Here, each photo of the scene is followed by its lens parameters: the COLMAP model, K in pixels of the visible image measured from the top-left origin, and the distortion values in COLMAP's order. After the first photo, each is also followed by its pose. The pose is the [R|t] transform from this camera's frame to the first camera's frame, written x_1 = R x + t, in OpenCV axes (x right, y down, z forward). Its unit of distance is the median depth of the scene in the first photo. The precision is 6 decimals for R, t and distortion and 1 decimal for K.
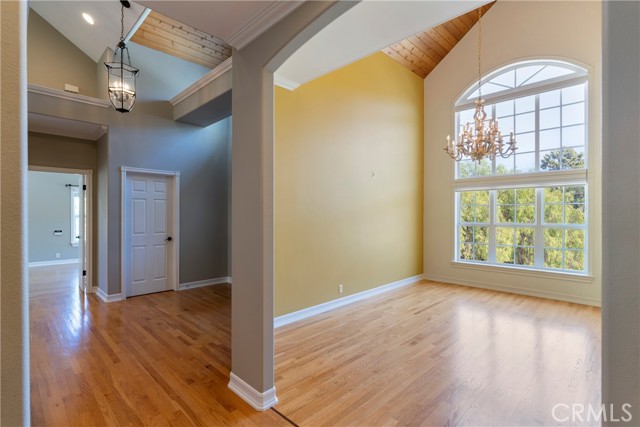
lens RADIAL K [[310.0, 0, 320.0], [0, 310.0, 213.5], [0, 0, 1]] dist [-0.006951, -0.000508]
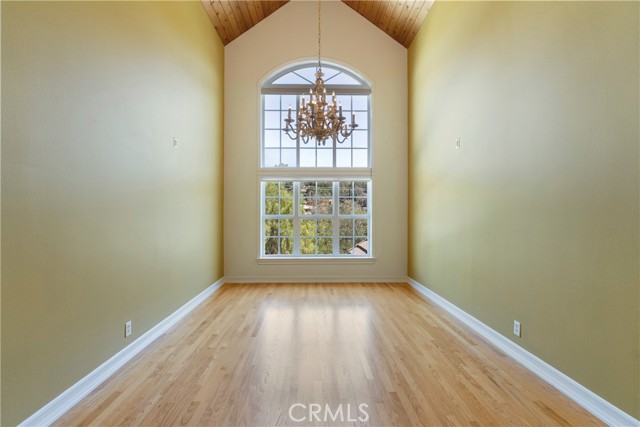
lens RADIAL K [[288.3, 0, 320.0], [0, 288.3, 213.5], [0, 0, 1]] dist [-0.003521, 0.000102]
pose [[0.693510, 0.000757, 0.720447, -0.056392], [-0.001577, 0.999999, 0.000468, 0.024978], [-0.720445, -0.001461, 0.693510, 0.309231]]
